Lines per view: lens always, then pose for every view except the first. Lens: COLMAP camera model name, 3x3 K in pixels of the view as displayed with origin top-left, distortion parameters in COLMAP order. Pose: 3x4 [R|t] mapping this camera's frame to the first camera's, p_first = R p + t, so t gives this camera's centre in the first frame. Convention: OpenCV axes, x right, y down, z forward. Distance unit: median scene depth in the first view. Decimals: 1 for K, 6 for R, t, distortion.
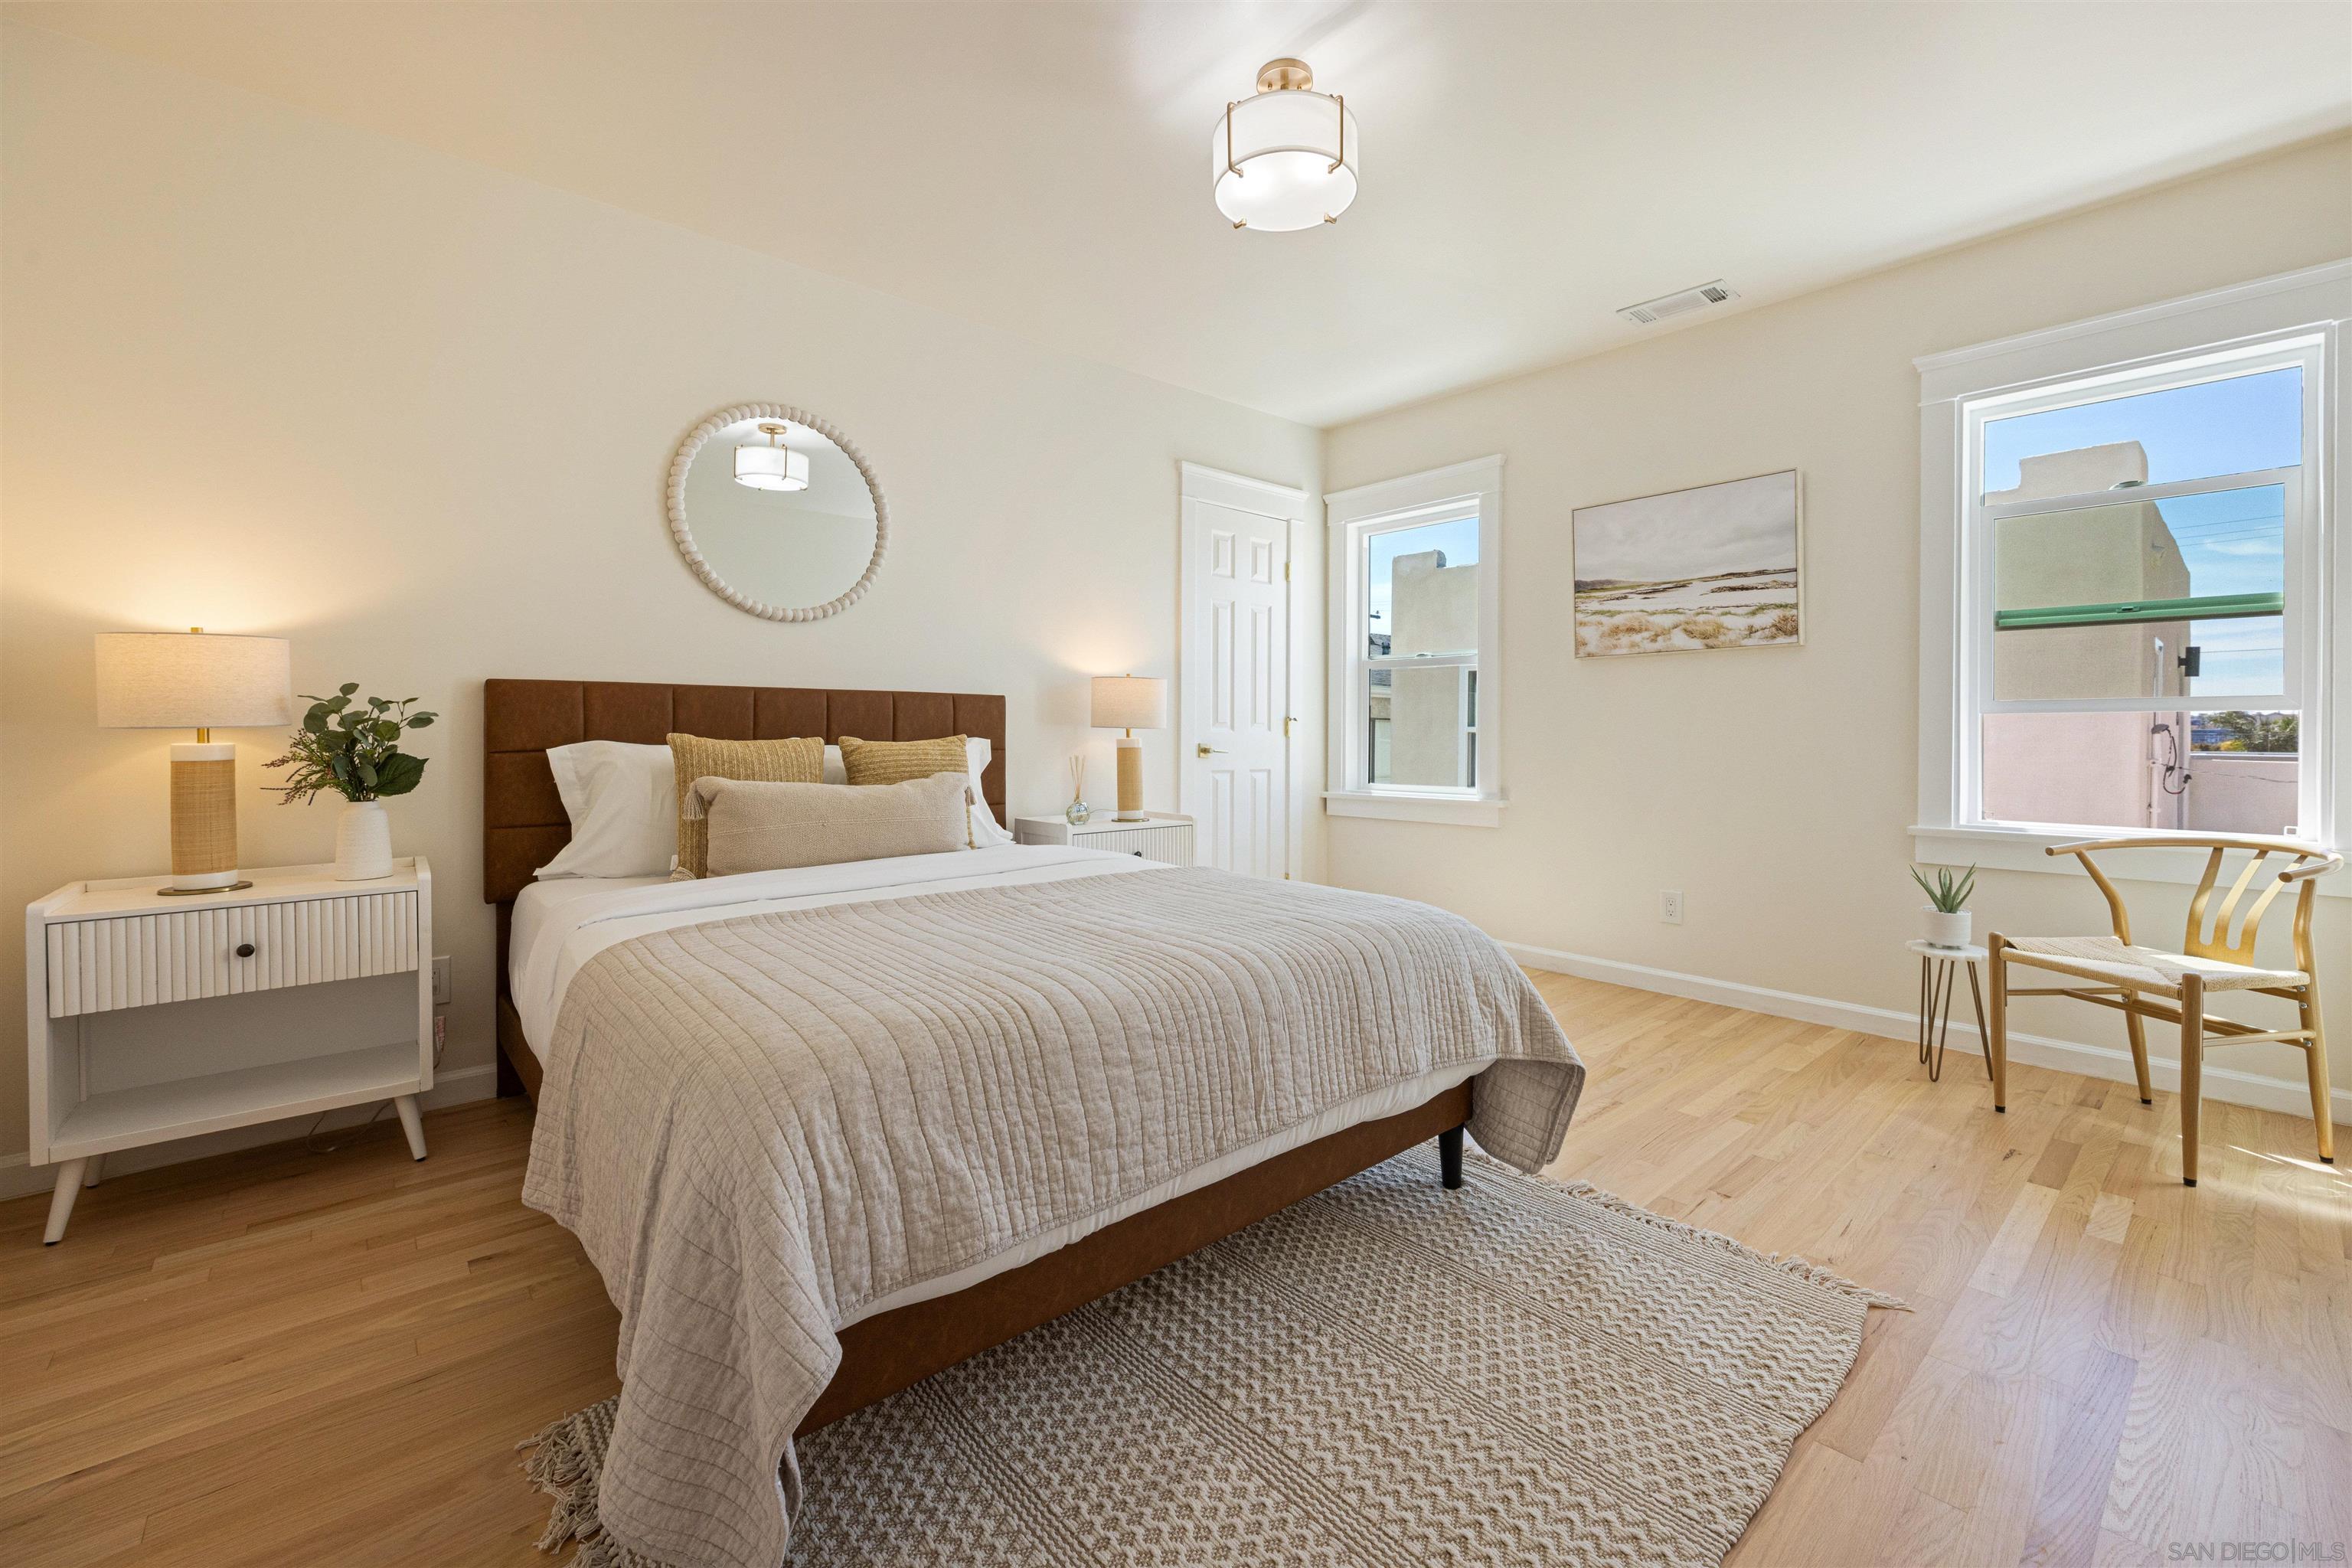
lens RADIAL K [[975.2, 0, 1184.8], [0, 975.2, 736.6], [0, 0, 1]] dist [-0.004241, 0.000680]
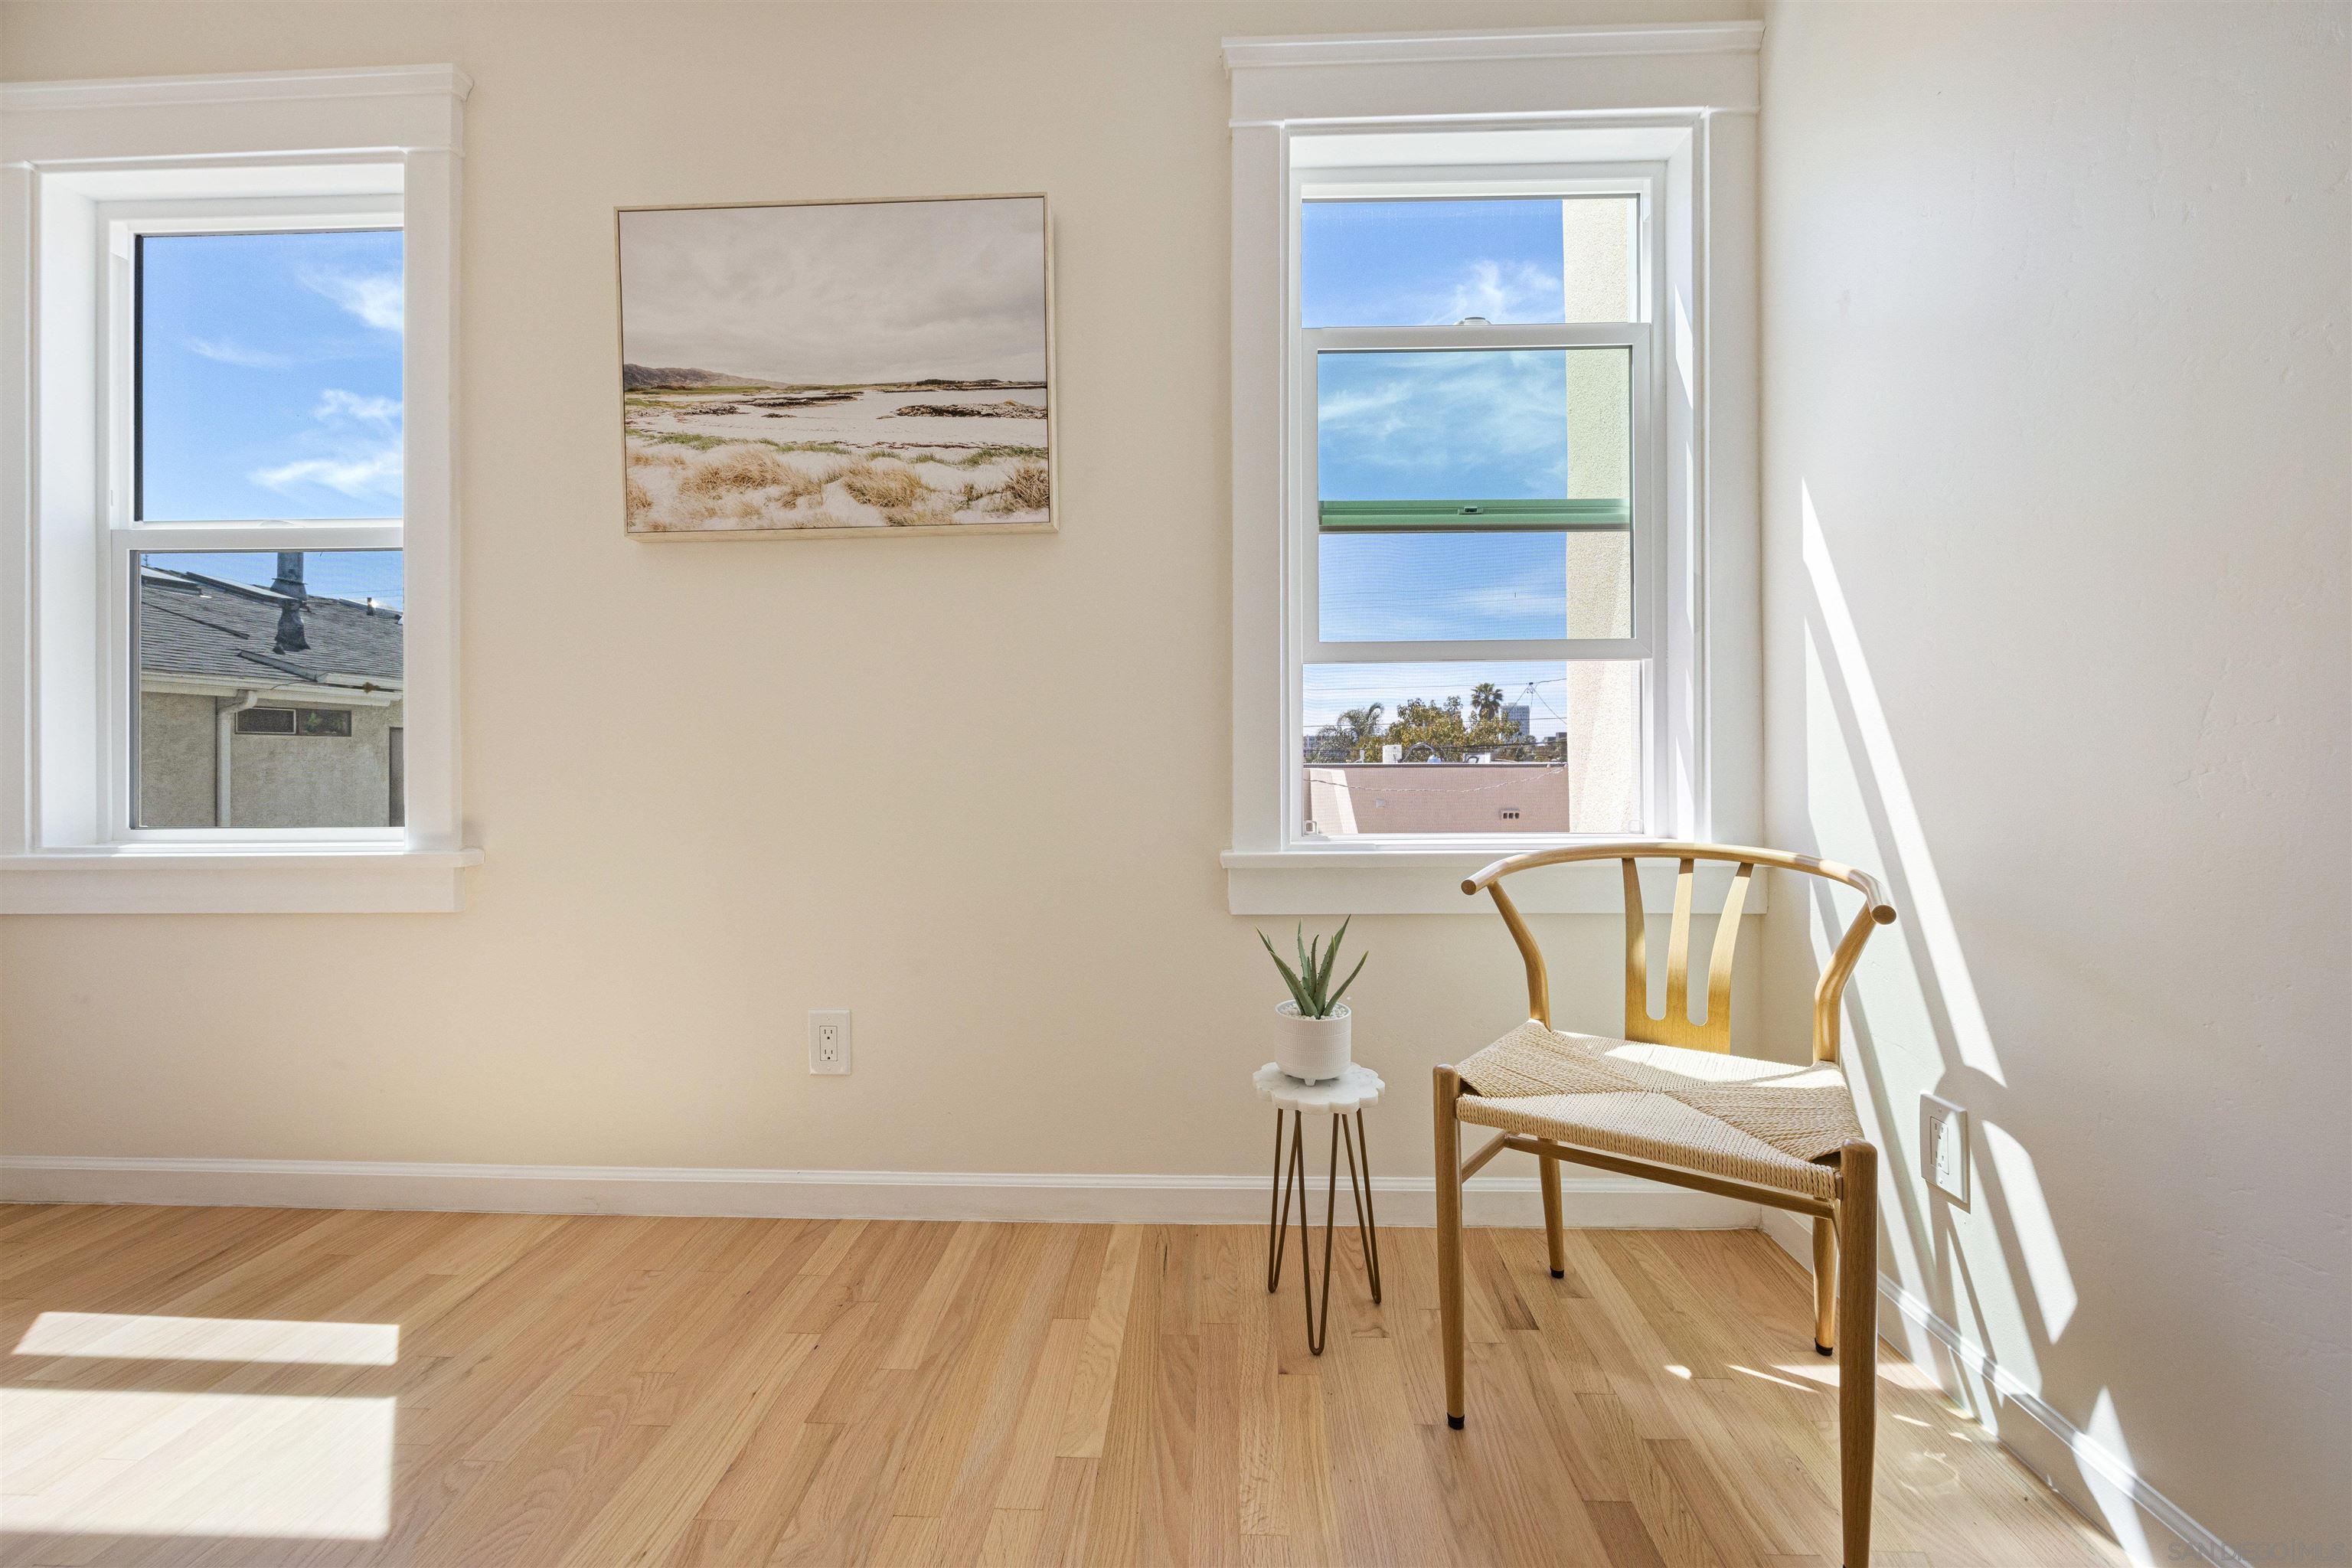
lens RADIAL K [[975.2, 0, 1212.8], [0, 975.2, 753.9], [0, 0, 1]] dist [-0.004241, 0.000680]
pose [[0.683830, -0.005974, 0.729617, 0.354369], [0.009577, 0.999954, -0.000789, 0.037711], [-0.729578, 0.007527, 0.683856, 0.673669]]
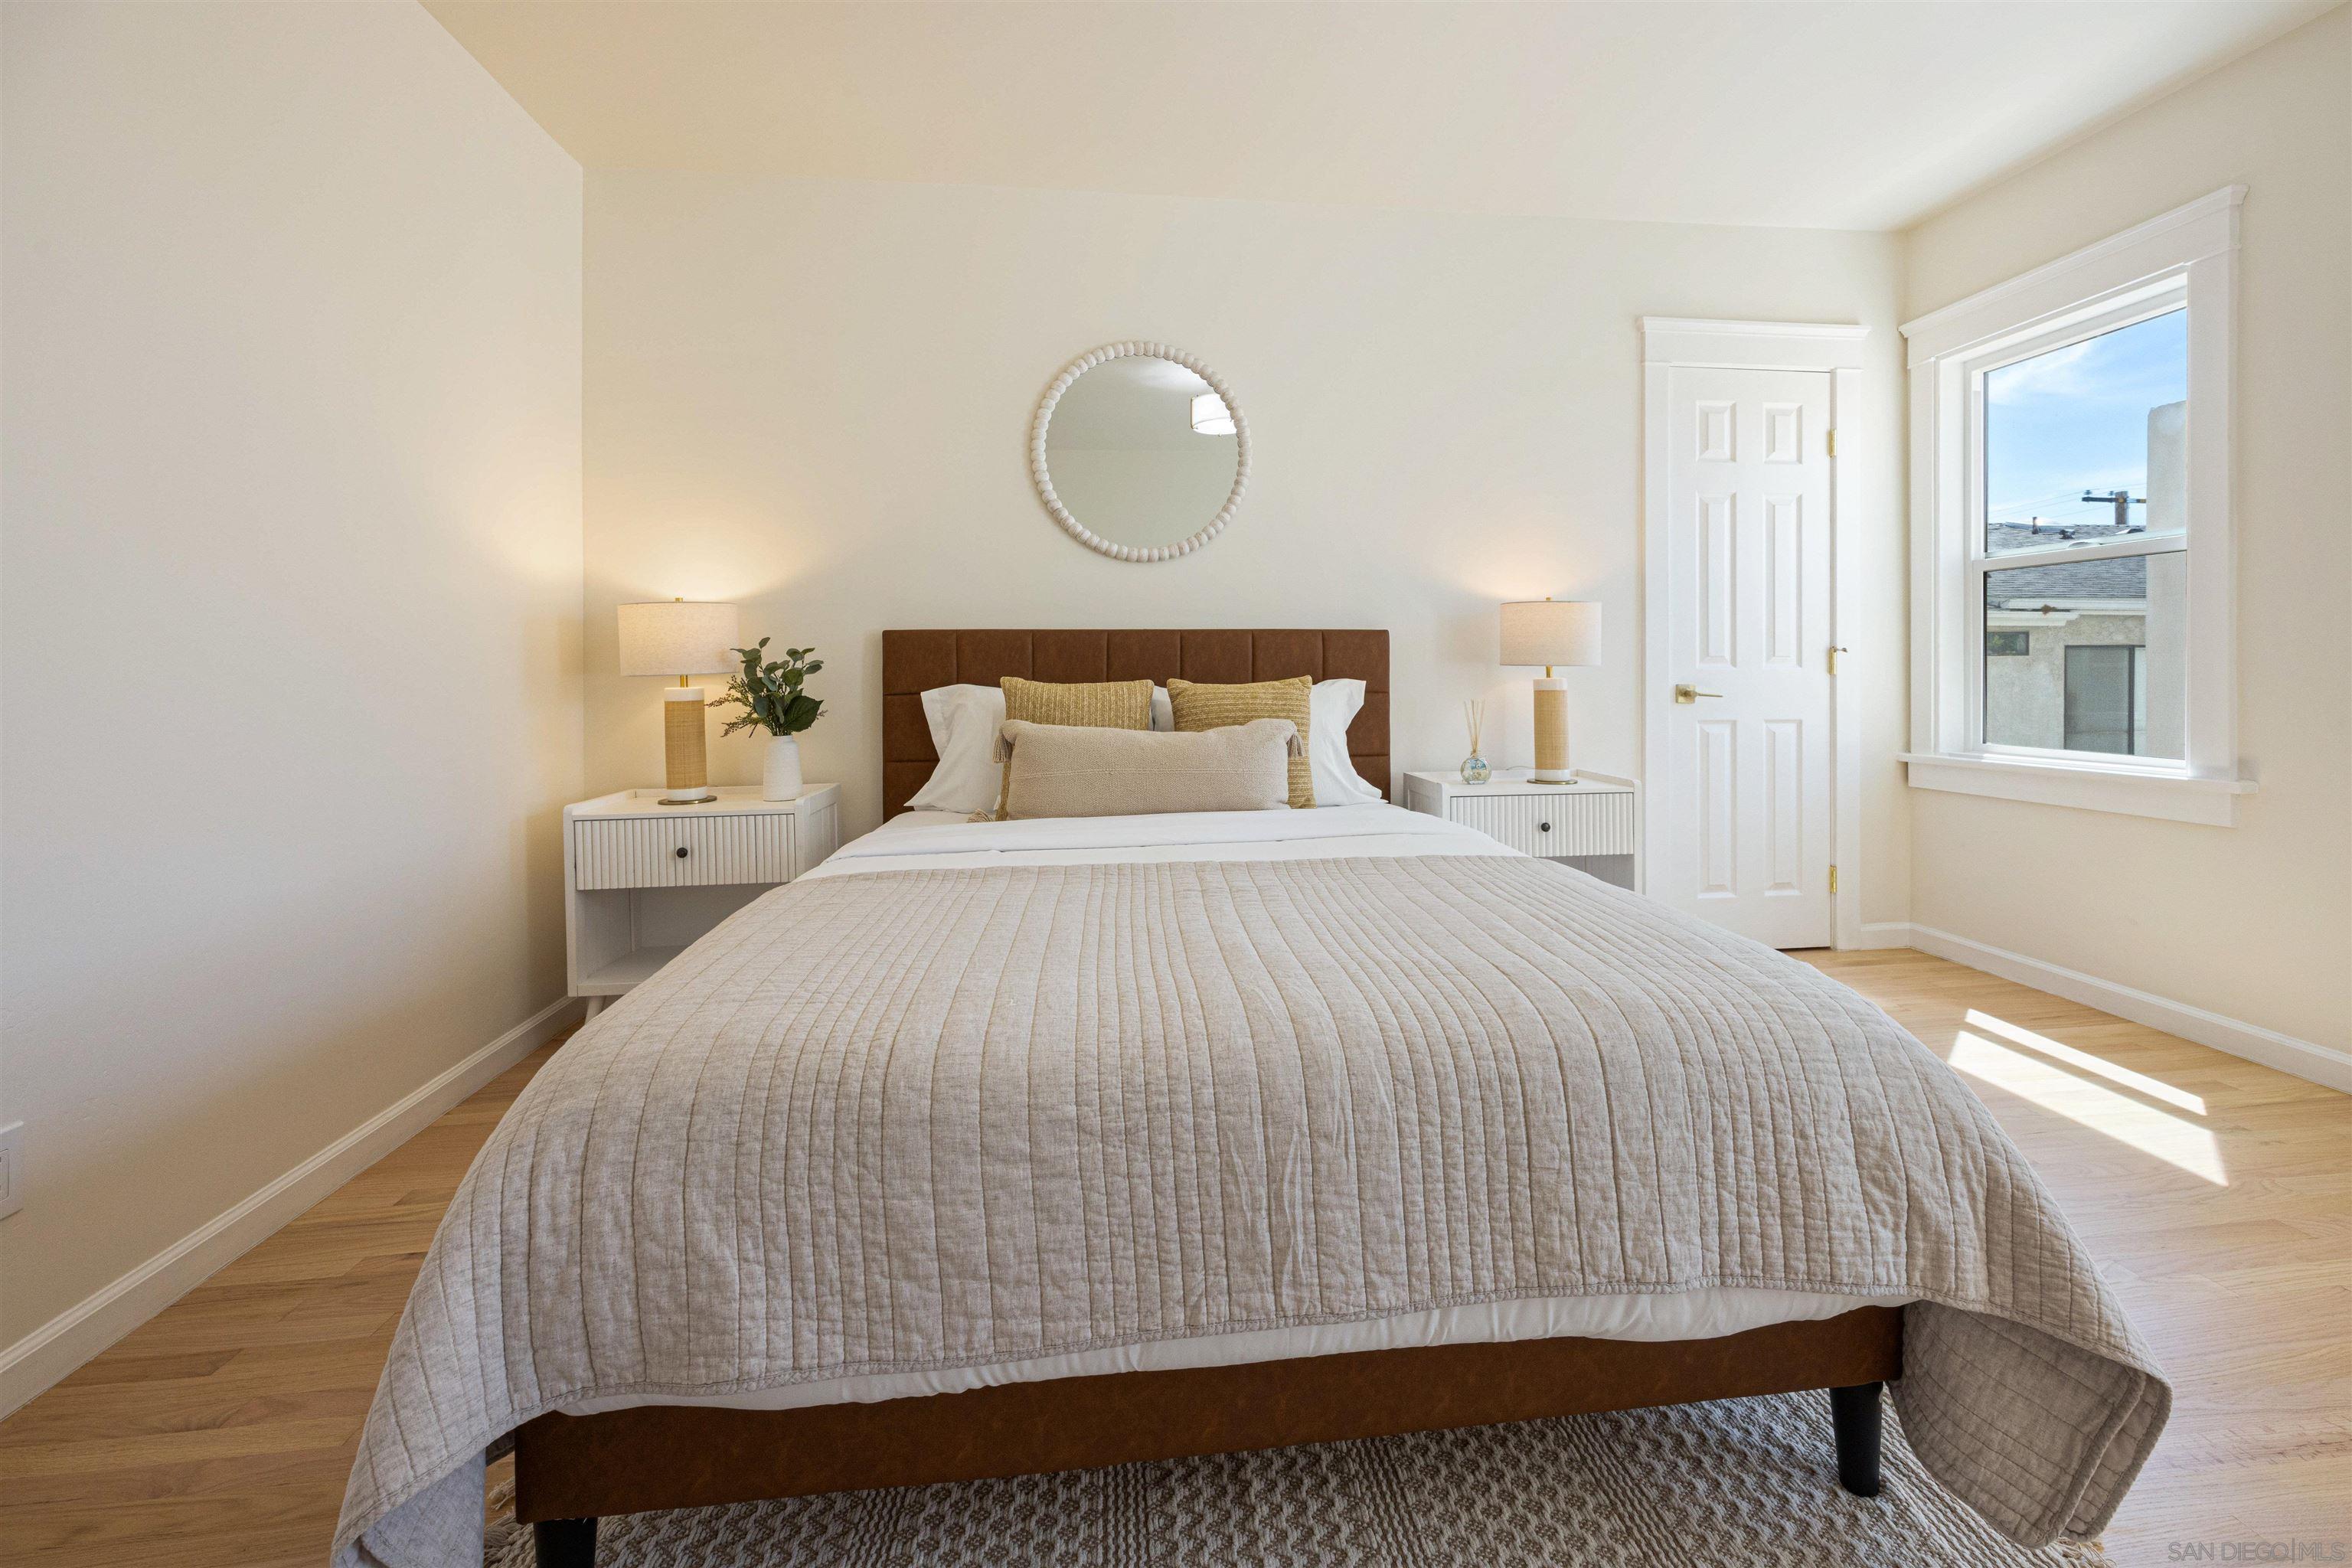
lens RADIAL K [[975.2, 0, 1180.3], [0, 975.2, 678.2], [0, 0, 1]] dist [-0.004241, 0.000680]
pose [[0.820432, -0.005714, -0.571715, 0.207924], [0.007107, 0.999975, 0.000204, -0.001146], [0.571700, -0.004231, 0.820452, 0.246667]]
